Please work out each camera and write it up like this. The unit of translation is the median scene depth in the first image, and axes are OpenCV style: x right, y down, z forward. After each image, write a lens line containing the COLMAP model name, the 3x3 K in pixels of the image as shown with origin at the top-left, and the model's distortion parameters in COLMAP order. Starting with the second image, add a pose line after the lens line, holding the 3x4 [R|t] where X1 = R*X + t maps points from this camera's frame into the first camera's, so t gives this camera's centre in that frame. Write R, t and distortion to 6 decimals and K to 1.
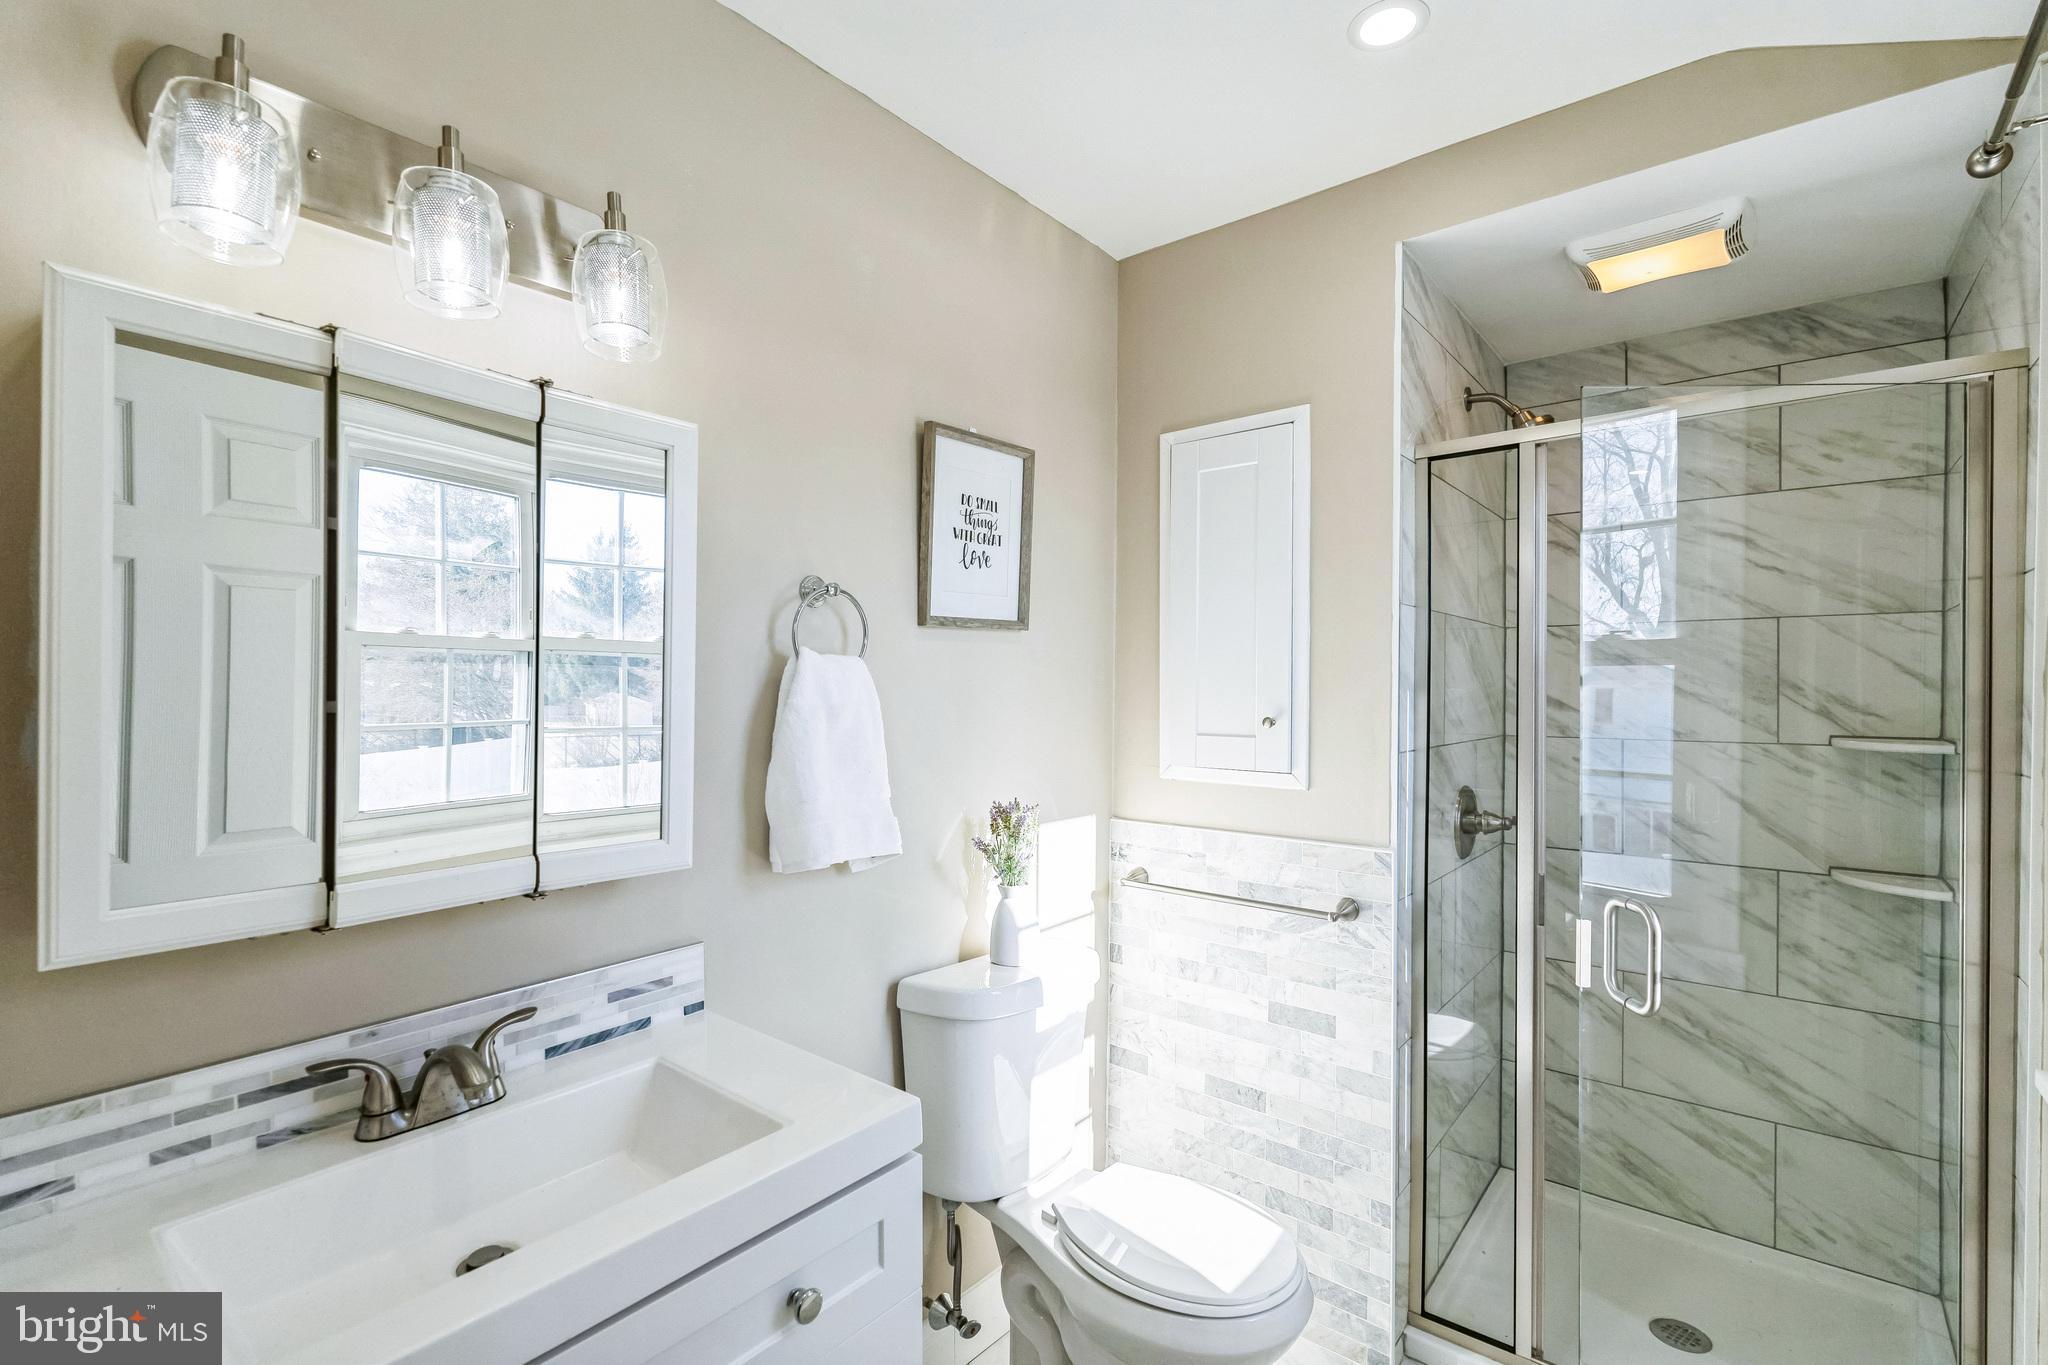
lens RADIAL K [[903.8, 0, 1011.7], [0, 903.8, 680.8], [0, 0, 1]] dist [-0.001423, -0.000761]
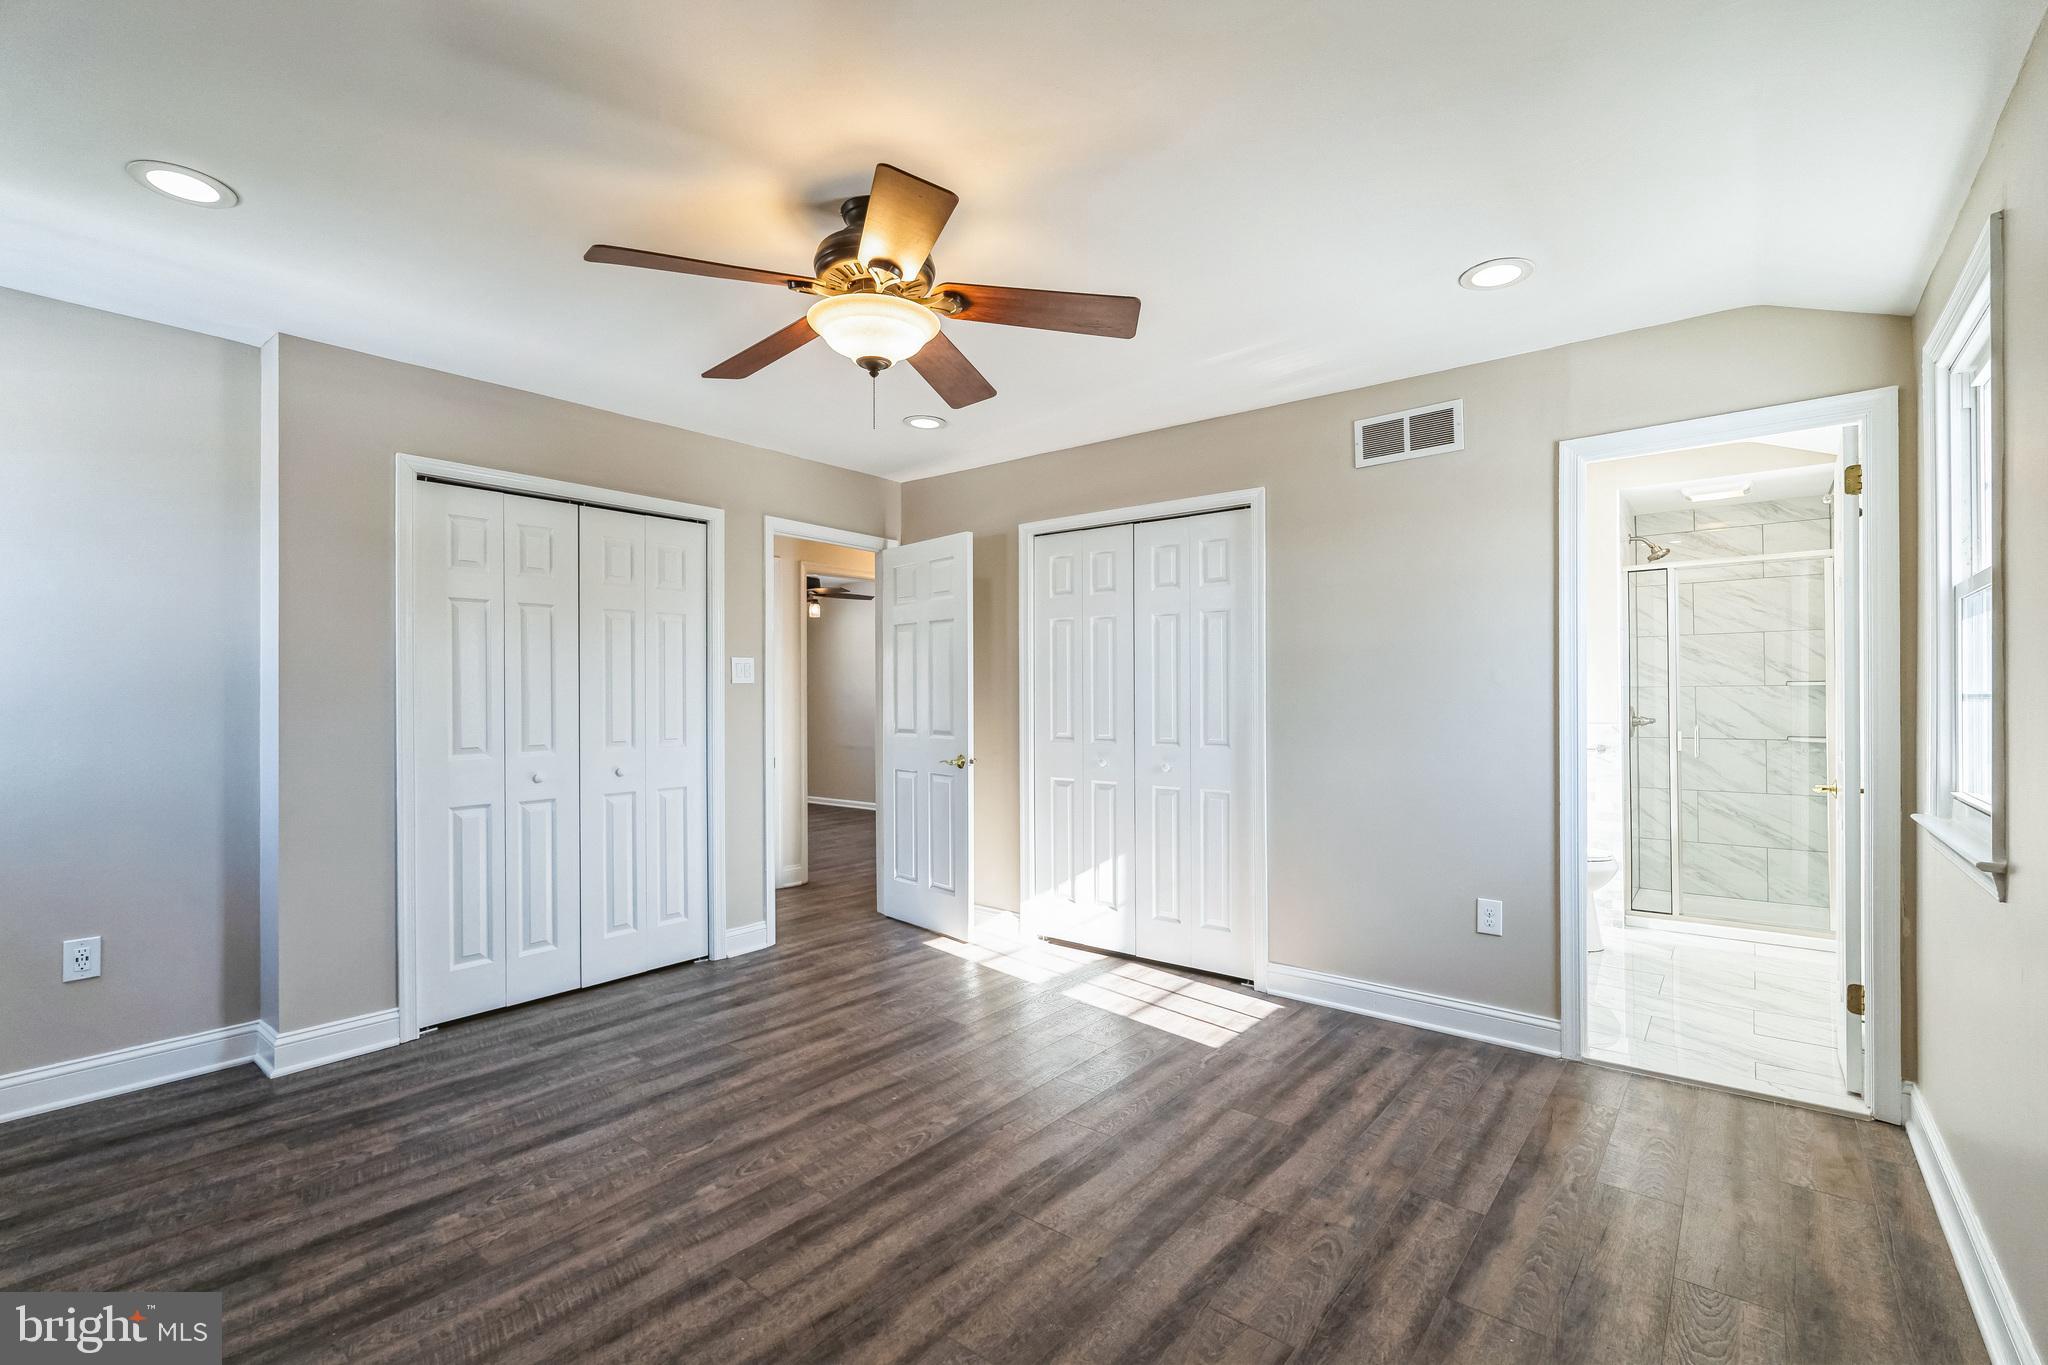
lens RADIAL K [[903.8, 0, 1011.7], [0, 903.8, 680.8], [0, 0, 1]] dist [-0.001423, -0.000761]
pose [[0.999802, -0.008799, 0.017853, -1.157386], [0.008964, 0.999918, -0.009176, 0.057968], [-0.017770, 0.009334, 0.999799, -1.319607]]
